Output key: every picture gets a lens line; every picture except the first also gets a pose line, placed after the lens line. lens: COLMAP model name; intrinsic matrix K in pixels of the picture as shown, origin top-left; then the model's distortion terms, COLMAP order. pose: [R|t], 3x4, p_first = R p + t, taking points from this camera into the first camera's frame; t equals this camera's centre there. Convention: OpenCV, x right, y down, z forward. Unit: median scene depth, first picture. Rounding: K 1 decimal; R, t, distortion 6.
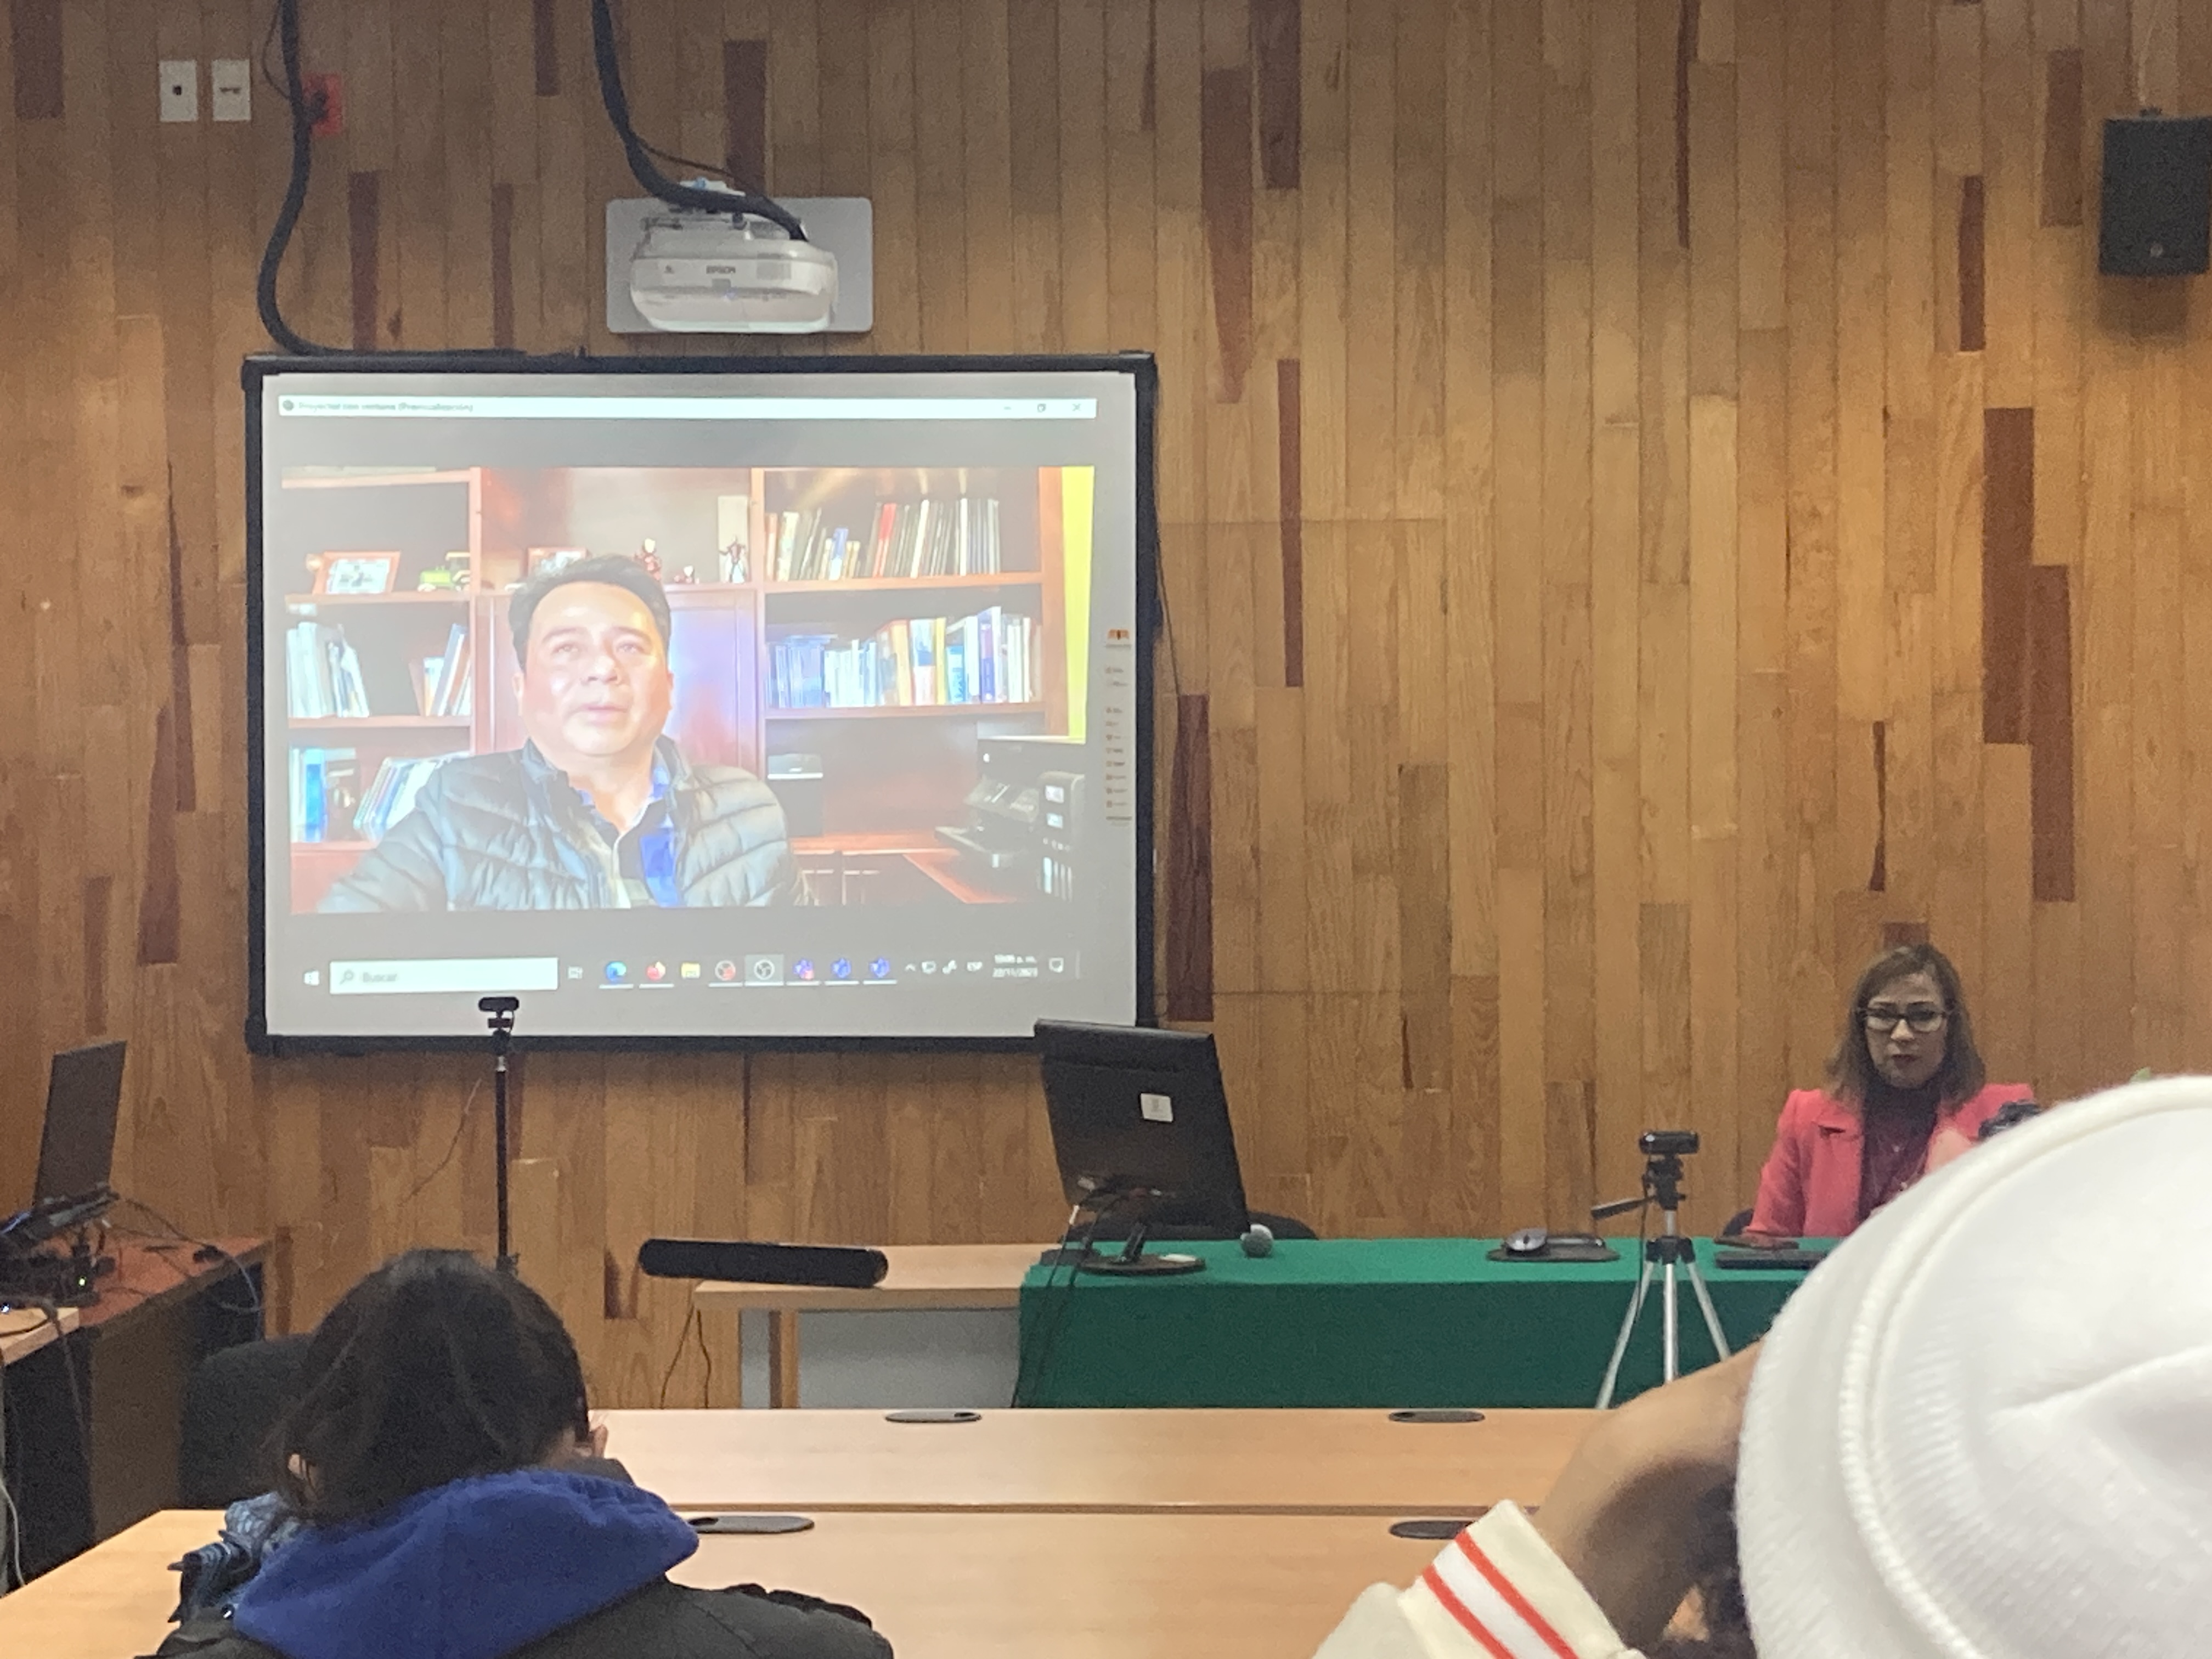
lens RADIAL K [[4674.0, 0, 1106.0], [0, 4674.0, 829.5], [0, 0, 1]] dist [0.098426, 0.058469]
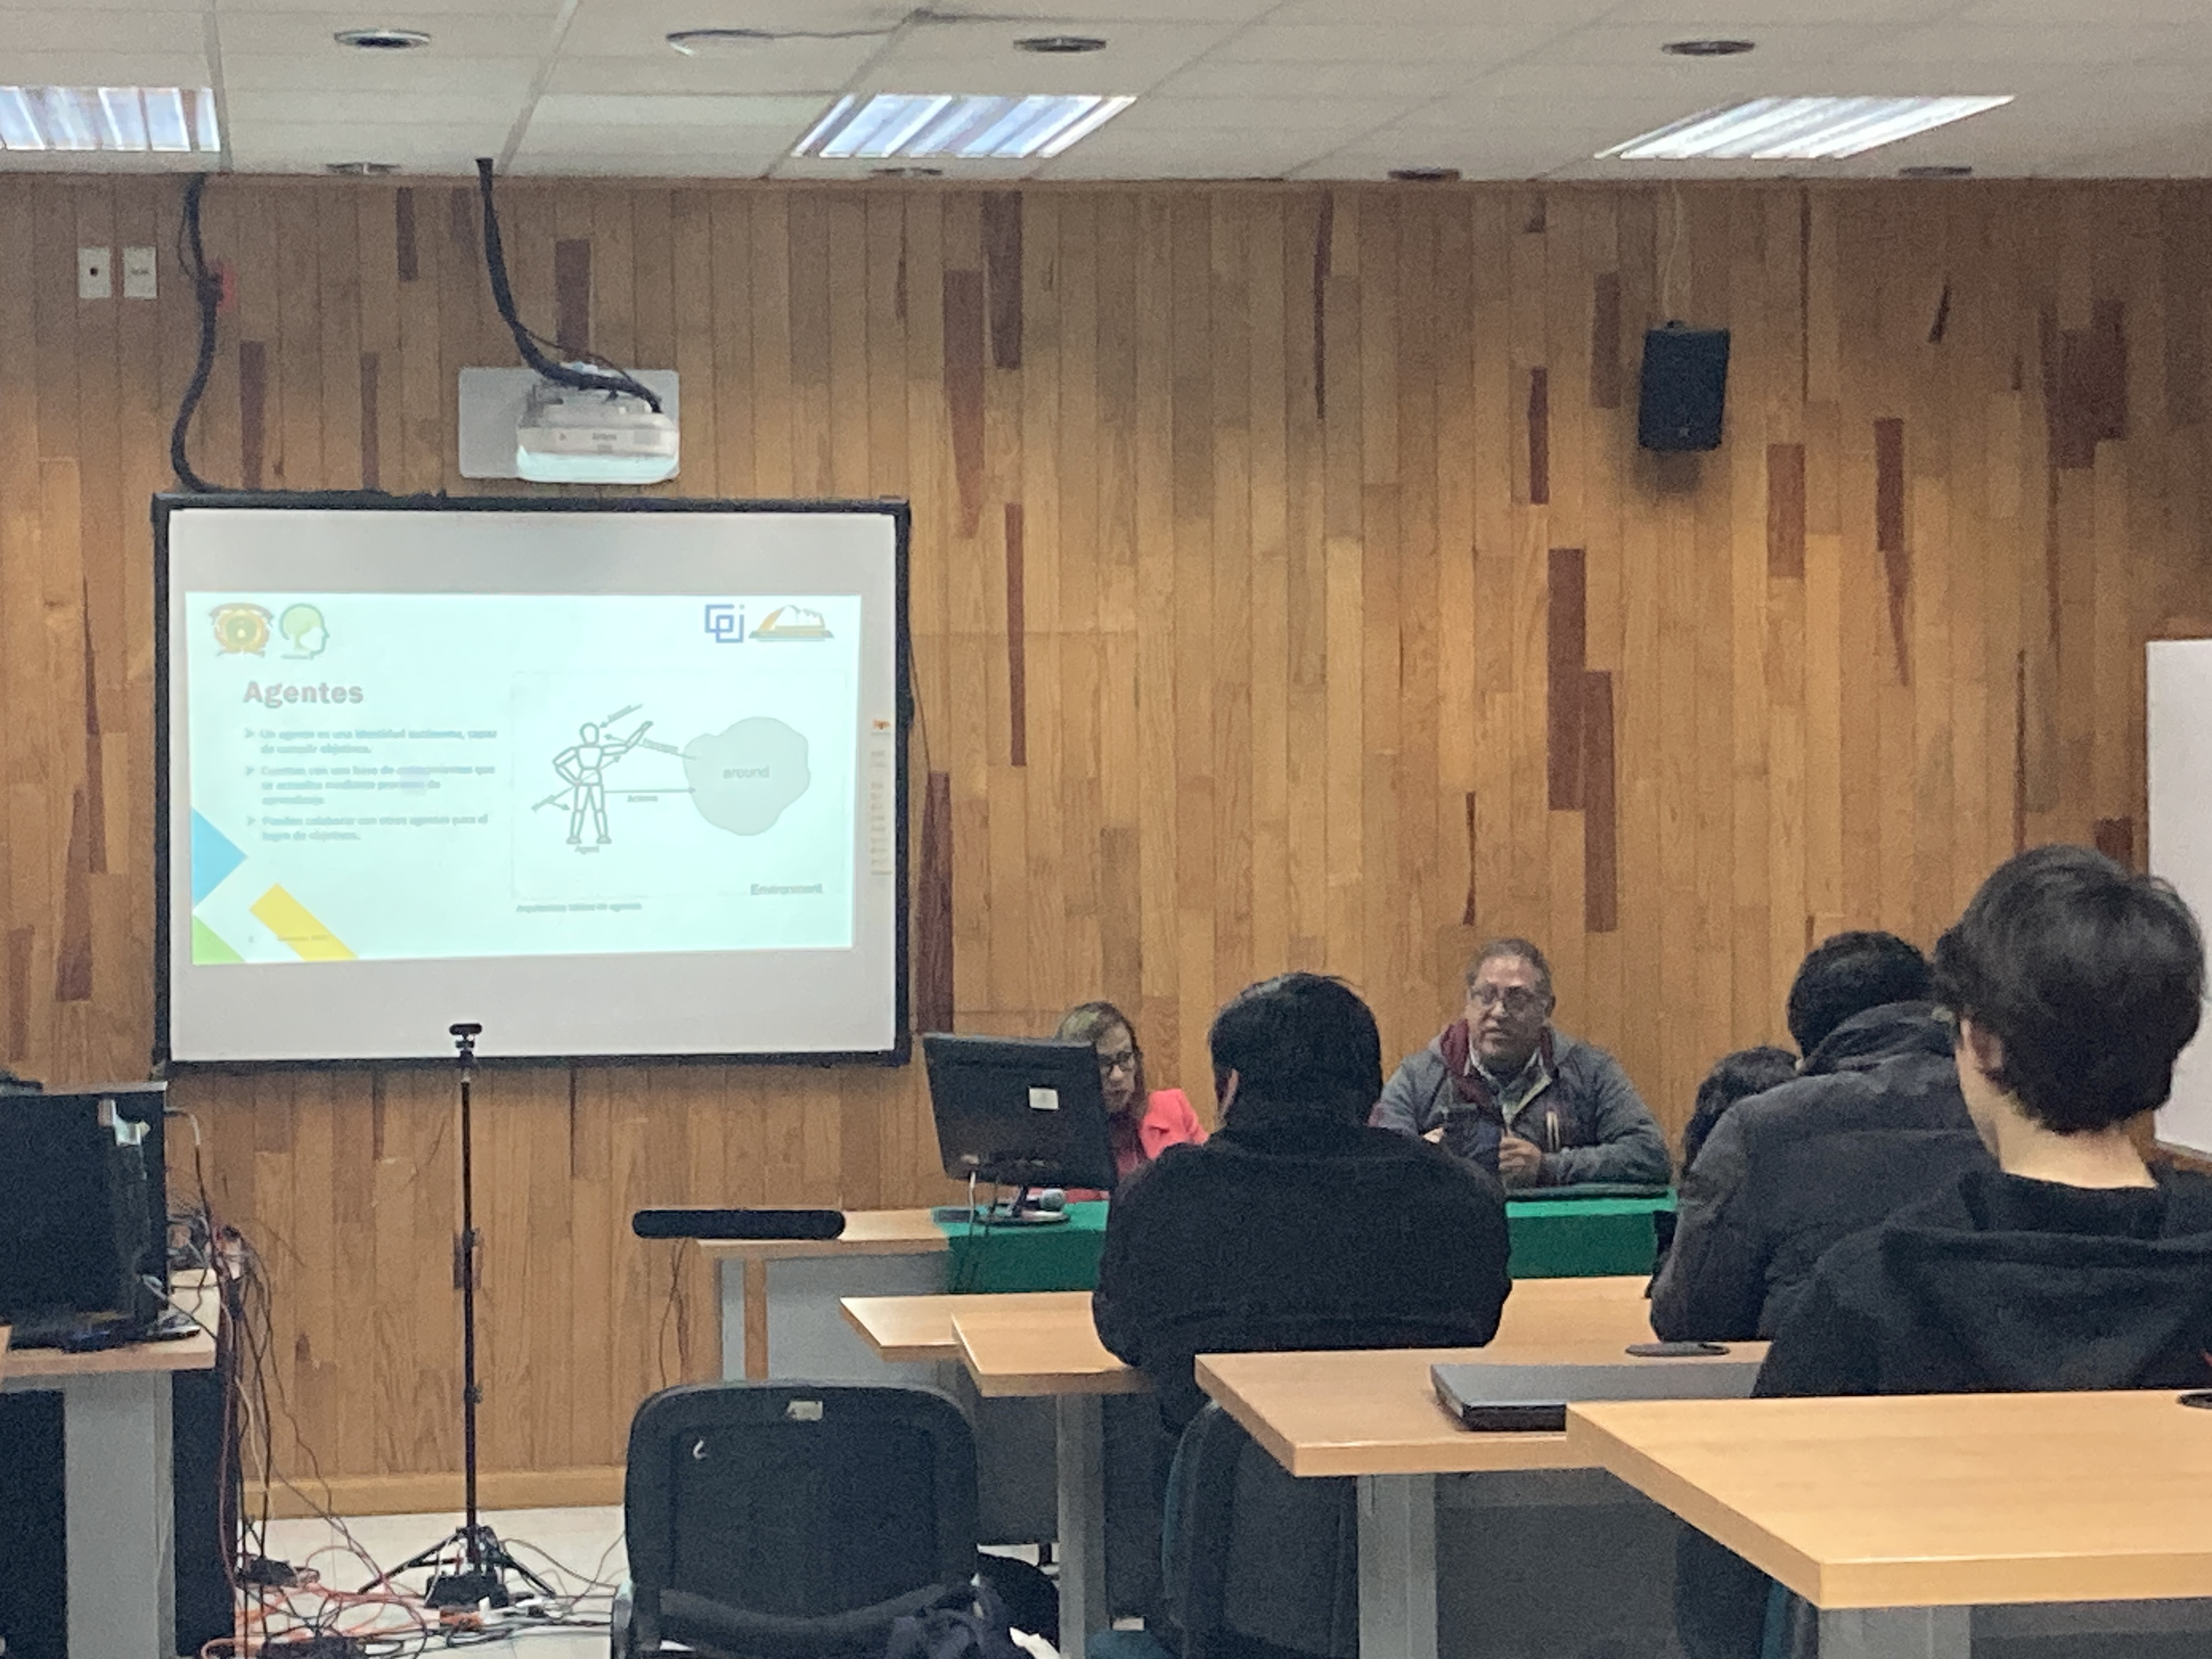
lens RADIAL K [[5316.7, 0, 1106.0], [0, 5316.7, 829.5], [0, 0, 1]] dist [0.023827, 0.122173]
pose [[0.973711, -0.007090, 0.227677, -0.260125], [0.007379, 0.999973, -0.000414, -0.012936], [-0.227668, 0.002083, 0.973737, -0.384642]]
